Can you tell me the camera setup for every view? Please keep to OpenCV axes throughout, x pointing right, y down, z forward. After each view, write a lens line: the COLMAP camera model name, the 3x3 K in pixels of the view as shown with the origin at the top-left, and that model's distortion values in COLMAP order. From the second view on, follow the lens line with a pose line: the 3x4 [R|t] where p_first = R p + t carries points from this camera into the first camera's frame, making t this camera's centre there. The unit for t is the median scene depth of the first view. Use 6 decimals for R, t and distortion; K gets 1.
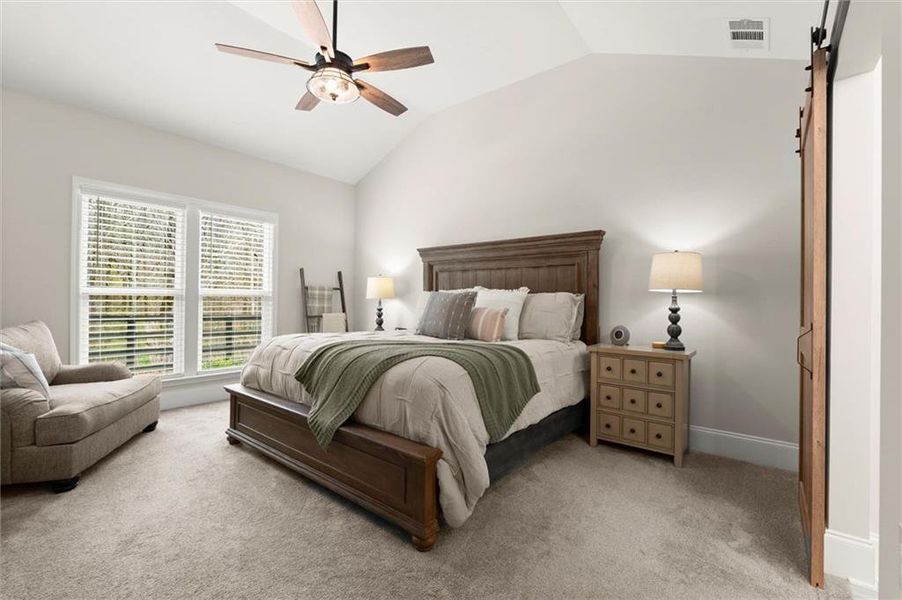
lens RADIAL K [[405.6, 0, 451.2], [0, 405.6, 299.6], [0, 0, 1]] dist [-0.010486, 0.001275]
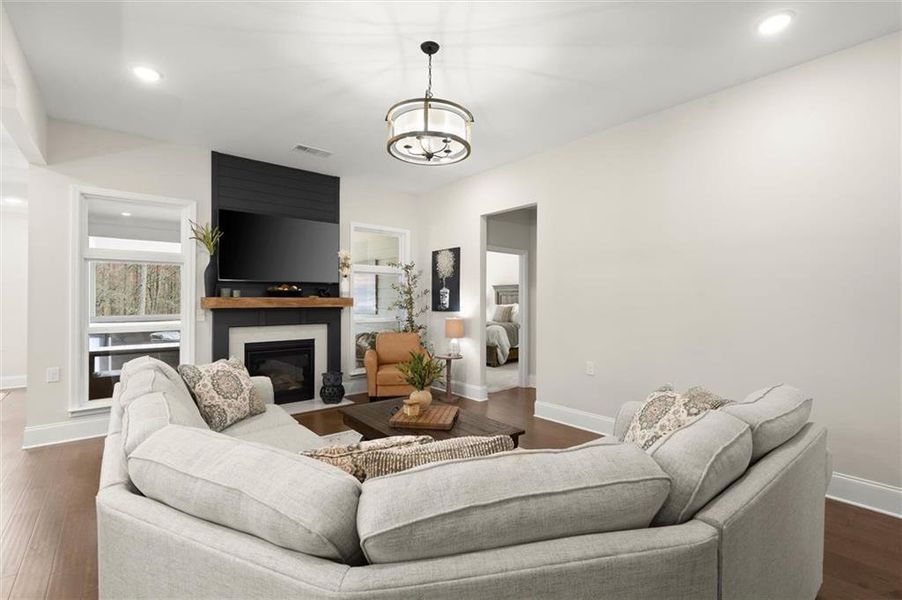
lens RADIAL K [[401.0, 0, 453.1], [0, 401.0, 299.7], [0, 0, 1]] dist [-0.000962, -0.000784]
pose [[0.982608, -0.015170, -0.185072, 0.185827], [0.016258, 0.999858, 0.004363, -0.090892], [0.184980, -0.007296, 0.982715, -1.996588]]
